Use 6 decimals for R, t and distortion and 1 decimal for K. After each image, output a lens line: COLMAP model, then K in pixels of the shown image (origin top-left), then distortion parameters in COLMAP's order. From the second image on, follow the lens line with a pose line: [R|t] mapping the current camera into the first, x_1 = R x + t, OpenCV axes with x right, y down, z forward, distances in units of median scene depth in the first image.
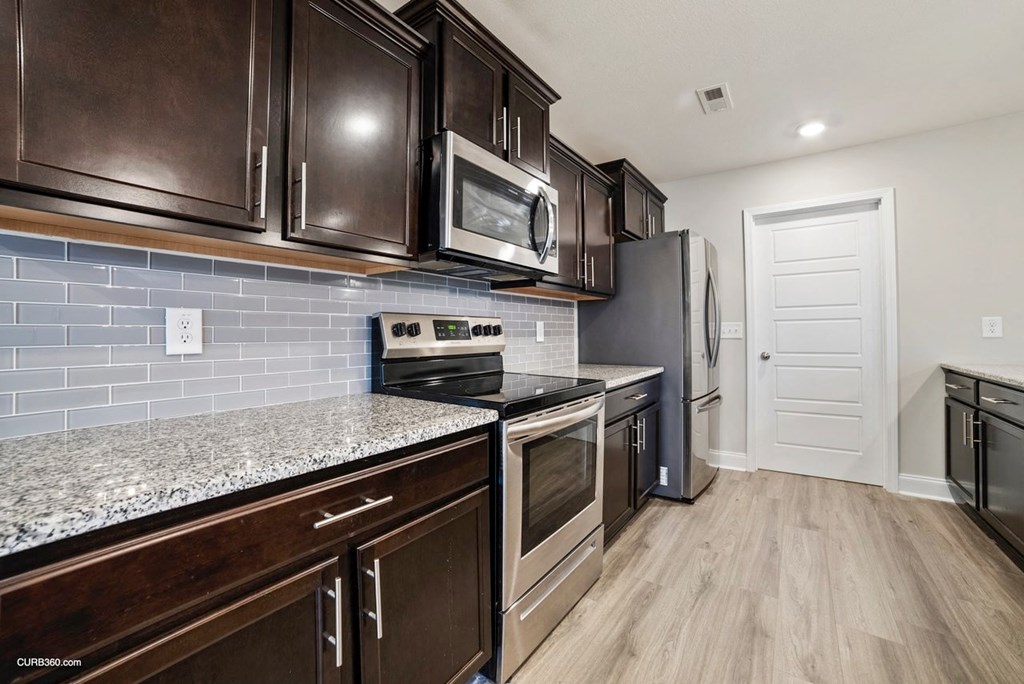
lens RADIAL K [[416.8, 0, 509.4], [0, 416.8, 317.9], [0, 0, 1]] dist [-0.053855, 0.004357]
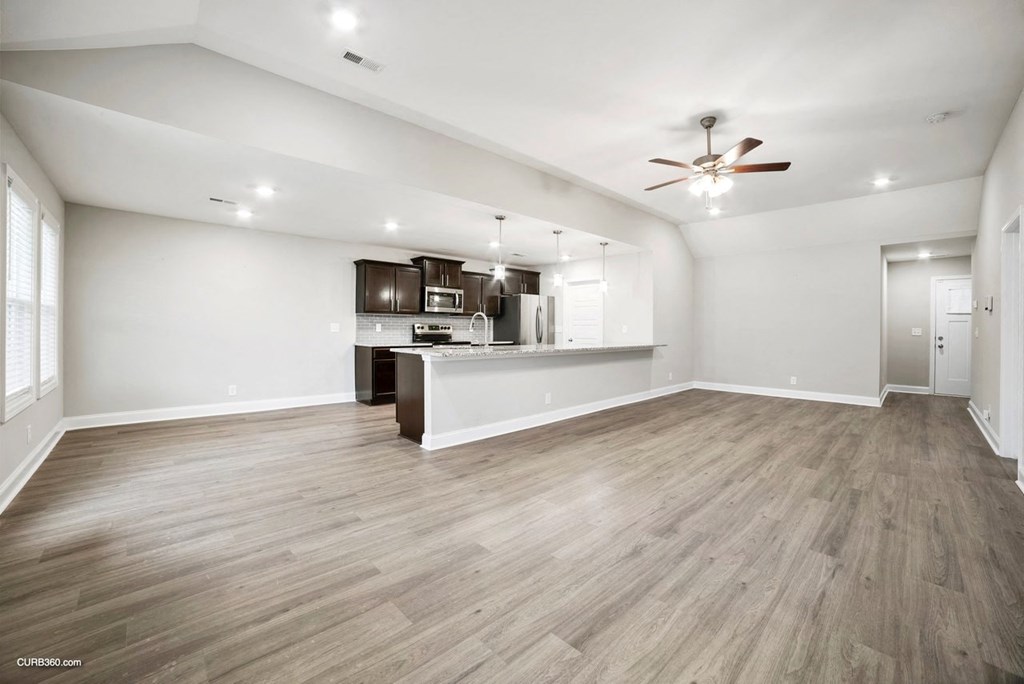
lens RADIAL K [[416.8, 0, 512.1], [0, 416.8, 331.3], [0, 0, 1]] dist [-0.053855, 0.004357]
pose [[0.974628, 0.014039, -0.223391, 1.638623], [-0.004516, 0.999061, 0.043083, -0.124211], [0.223786, -0.040981, 0.973776, -2.980132]]
